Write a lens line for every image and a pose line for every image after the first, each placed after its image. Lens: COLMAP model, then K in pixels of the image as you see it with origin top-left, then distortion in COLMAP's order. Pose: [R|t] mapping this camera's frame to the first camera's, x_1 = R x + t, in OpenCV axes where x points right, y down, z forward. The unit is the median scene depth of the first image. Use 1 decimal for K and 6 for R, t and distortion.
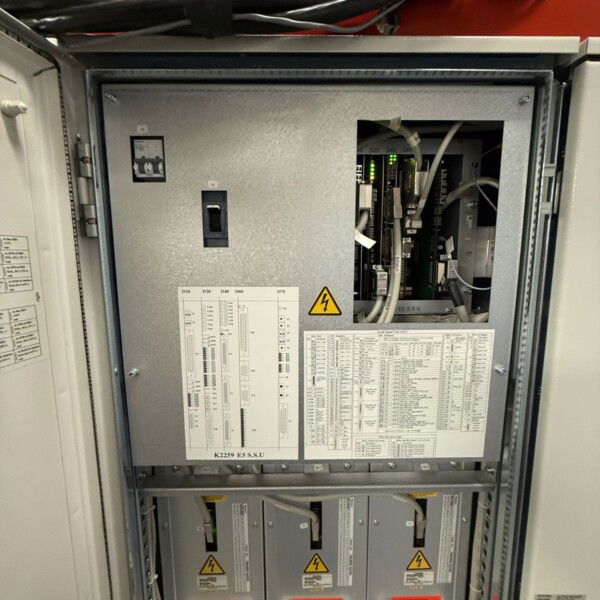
lens RADIAL K [[341.3, 0, 299.7], [0, 341.3, 299.0], [0, 0, 1]] dist [-0.007251, 0.003243]
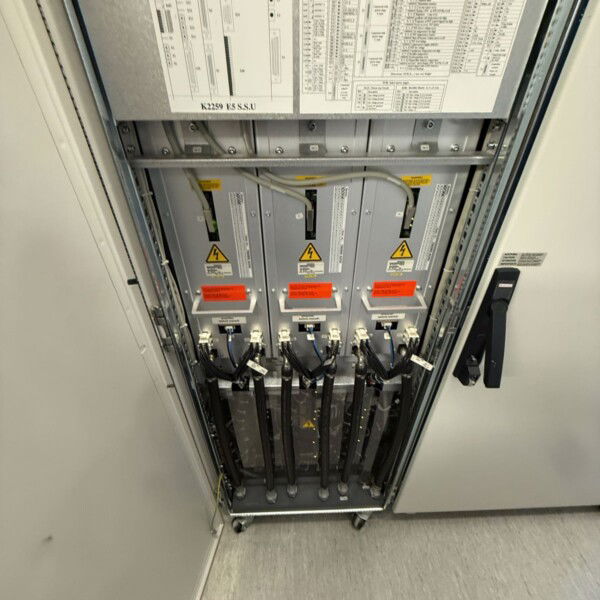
lens RADIAL K [[341.3, 0, 299.8], [0, 341.3, 297.2], [0, 0, 1]] dist [-0.007251, 0.003243]
pose [[0.999847, -0.009509, 0.014653, -0.004240], [0.000969, 0.867748, 0.497004, 0.433765], [-0.017441, -0.496914, 0.867625, -0.047993]]
